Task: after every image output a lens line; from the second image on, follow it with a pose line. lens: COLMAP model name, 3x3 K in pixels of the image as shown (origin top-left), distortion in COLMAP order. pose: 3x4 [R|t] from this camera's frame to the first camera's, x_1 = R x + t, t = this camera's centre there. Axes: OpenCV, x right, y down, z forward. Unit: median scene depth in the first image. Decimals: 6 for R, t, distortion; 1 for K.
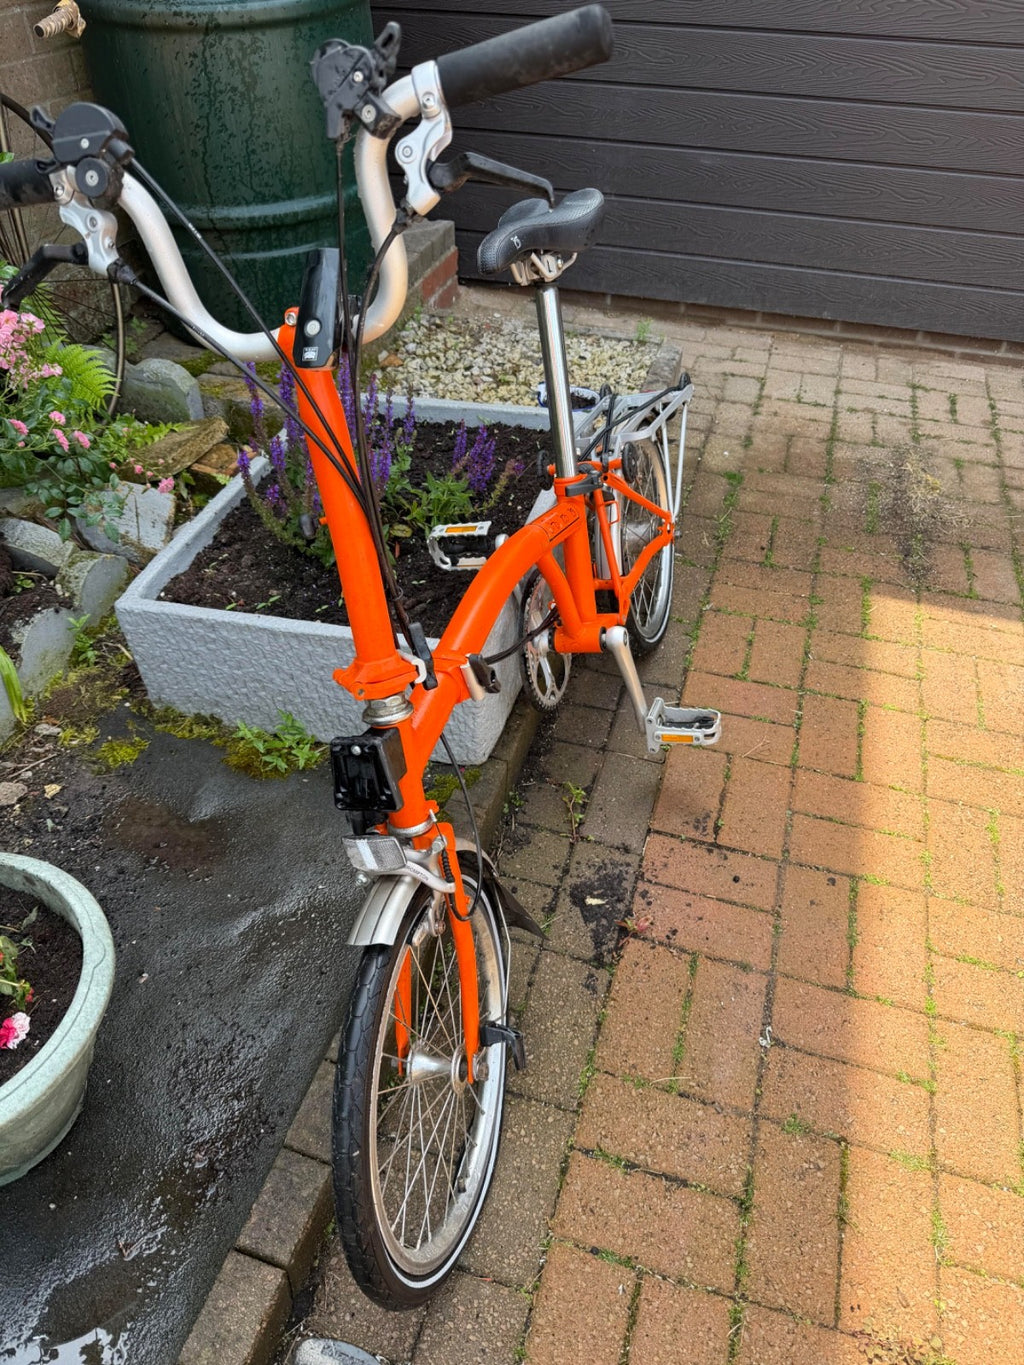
lens RADIAL K [[969.6, 0, 512.0], [0, 969.6, 682.5], [0, 0, 1]] dist [0.071016, -0.132003]
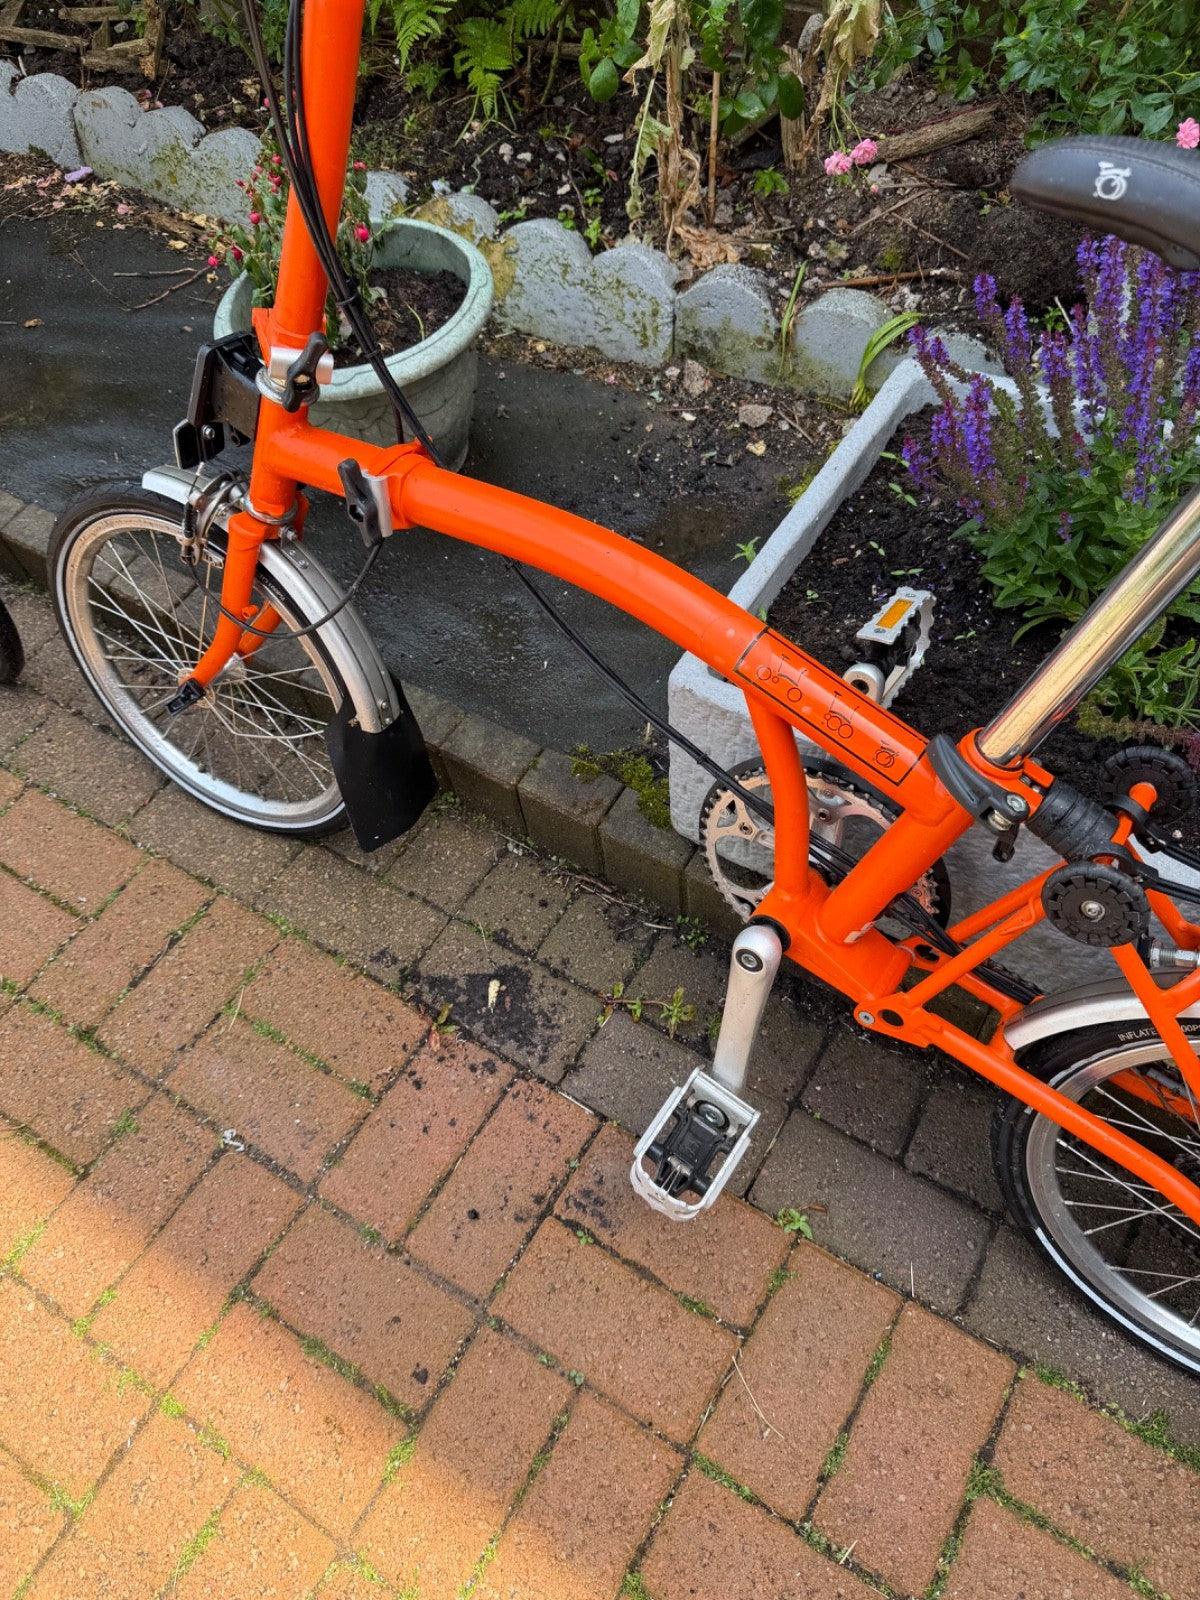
lens RADIAL K [[1143.8, 0, 587.8], [0, 1143.8, 798.0], [0, 0, 1]] dist [0.033593, -0.072581]
pose [[-0.271065, 0.788924, -0.551473, 0.421244], [-0.570778, 0.329588, 0.752054, -0.501411], [0.775072, 0.518624, 0.360961, 0.677658]]
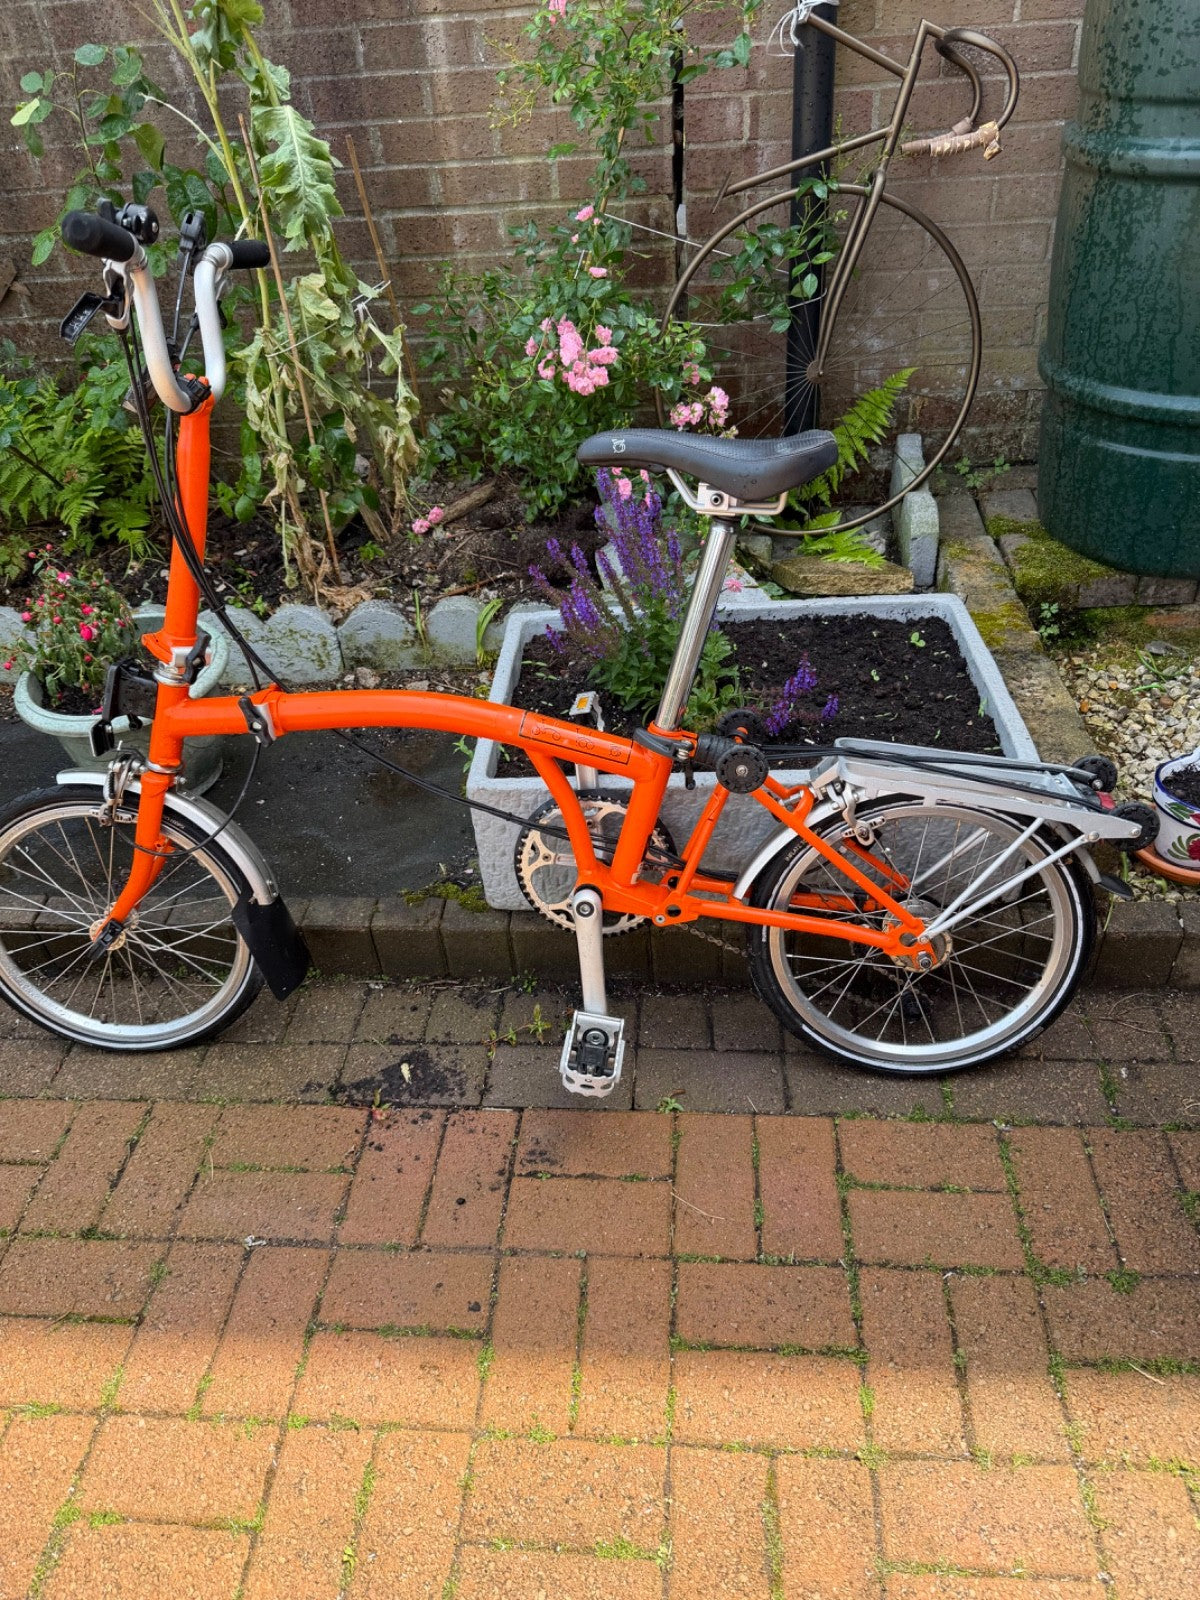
lens RADIAL K [[1136.5, 0, 600.0], [0, 1136.5, 800.0], [0, 0, 1]] dist [0.071016, -0.132003]
pose [[0.210353, 0.571814, -0.792957, 0.871365], [-0.582635, 0.724648, 0.367996, -0.499326], [0.785040, 0.384595, 0.485591, 0.501650]]
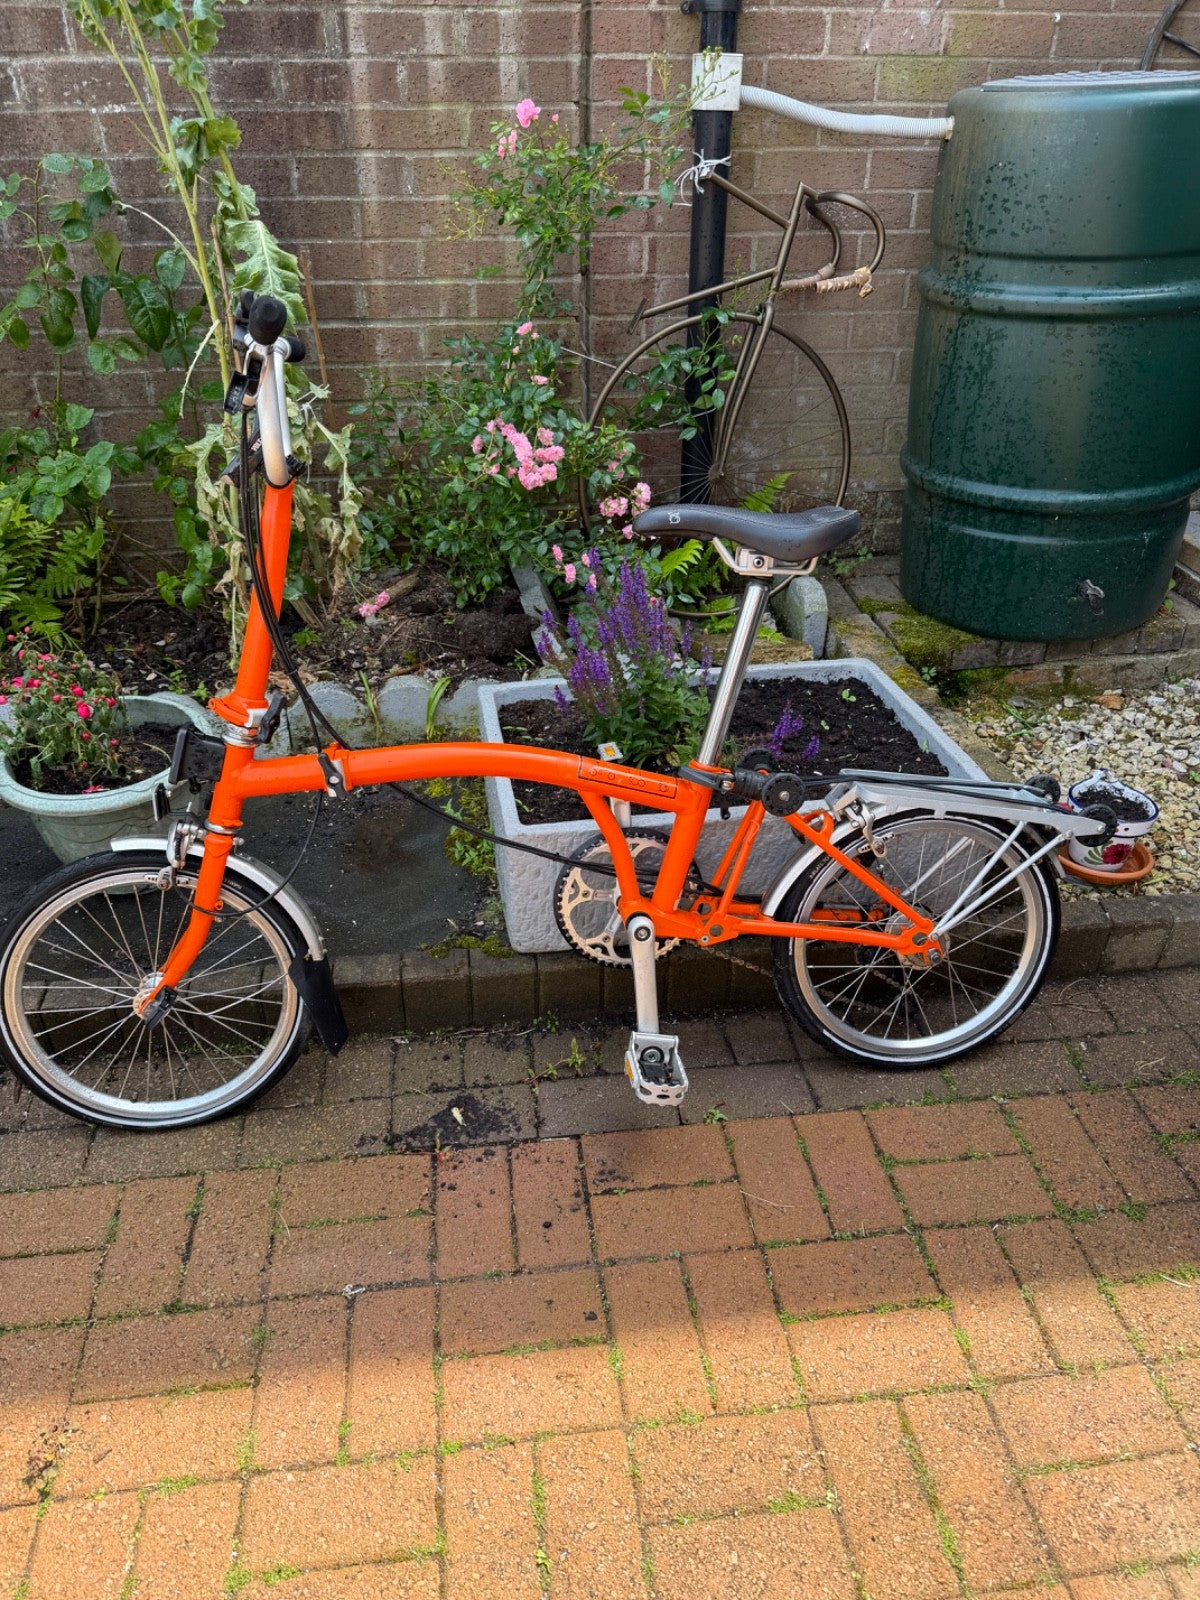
lens RADIAL K [[1137.0, 0, 592.8], [0, 1137.0, 794.1], [0, 0, 1]] dist [0.086150, -0.159853]
pose [[0.408366, 0.472440, -0.781049, 0.901983], [-0.593639, 0.787440, 0.165925, -0.309257], [0.693419, 0.395903, 0.602022, 0.265371]]
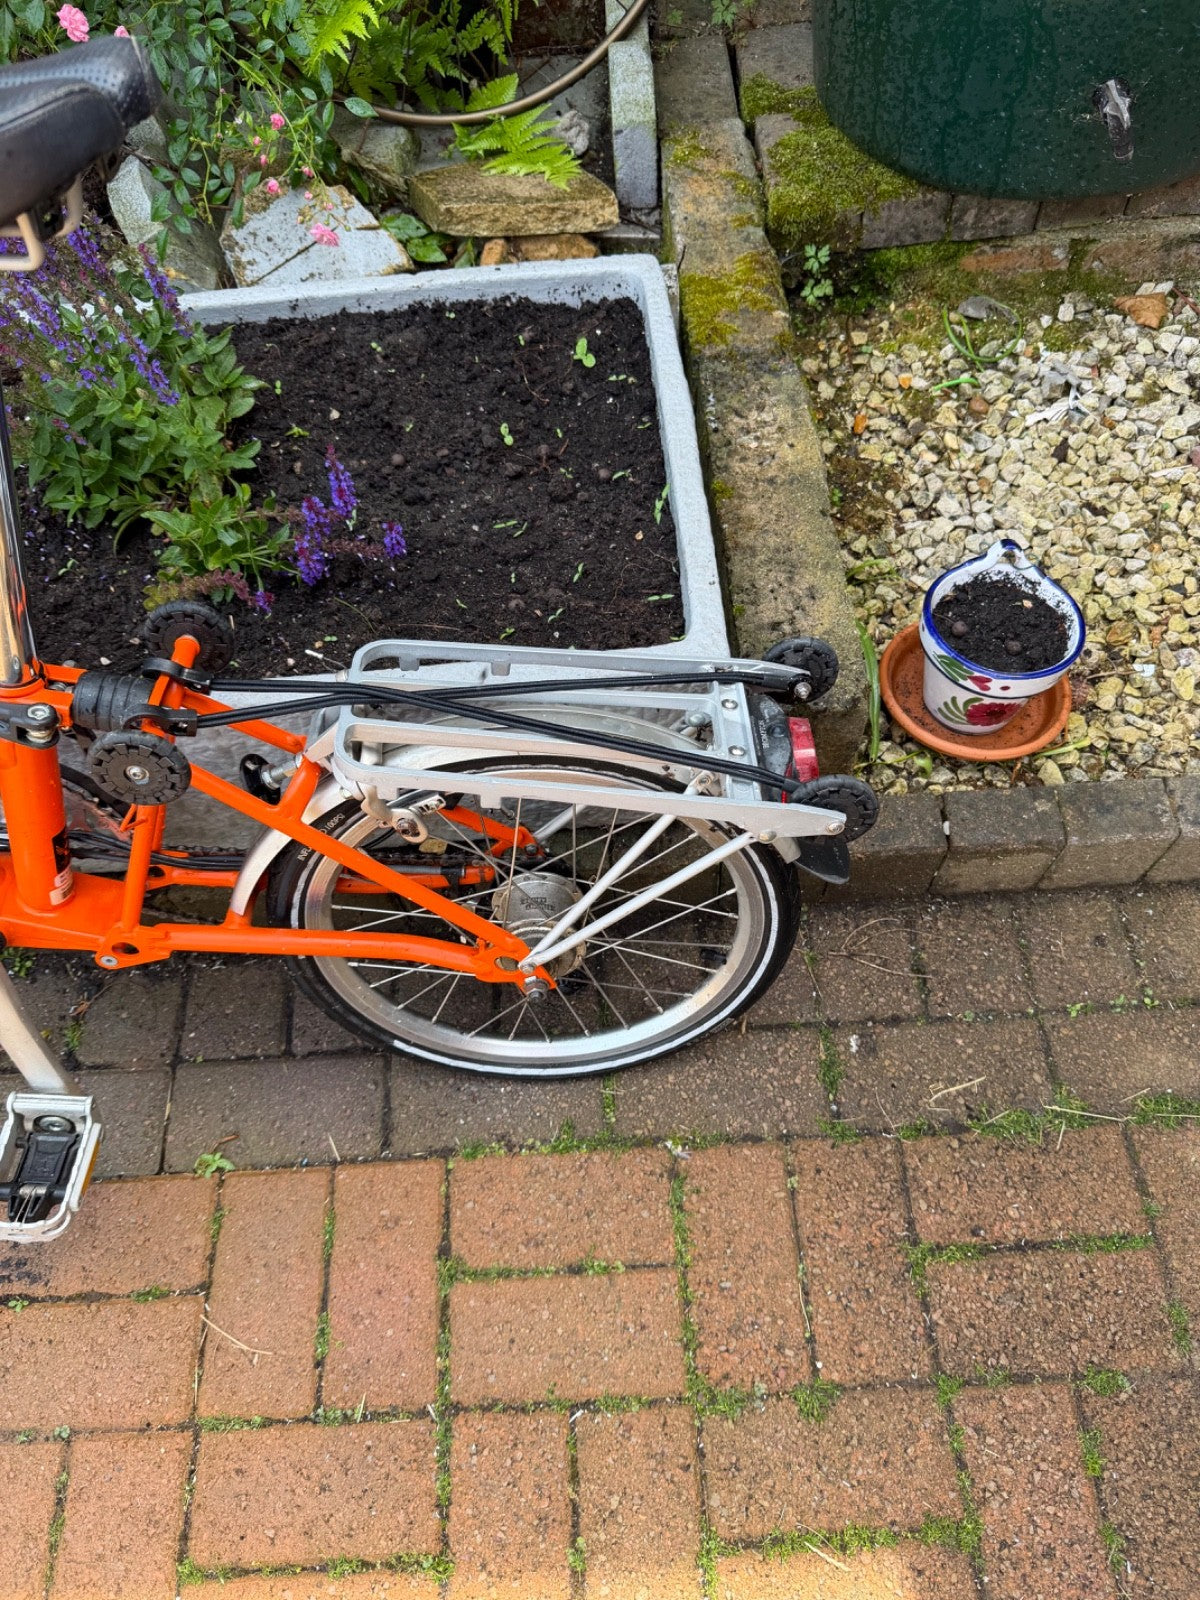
lens RADIAL K [[1136.5, 0, 600.0], [0, 1136.5, 800.0], [0, 0, 1]] dist [0.071016, -0.132003]
pose [[0.329021, 0.796485, -0.507303, 0.464722], [-0.572498, 0.595473, 0.563612, -0.635796], [0.750993, 0.104989, 0.651910, 0.870317]]
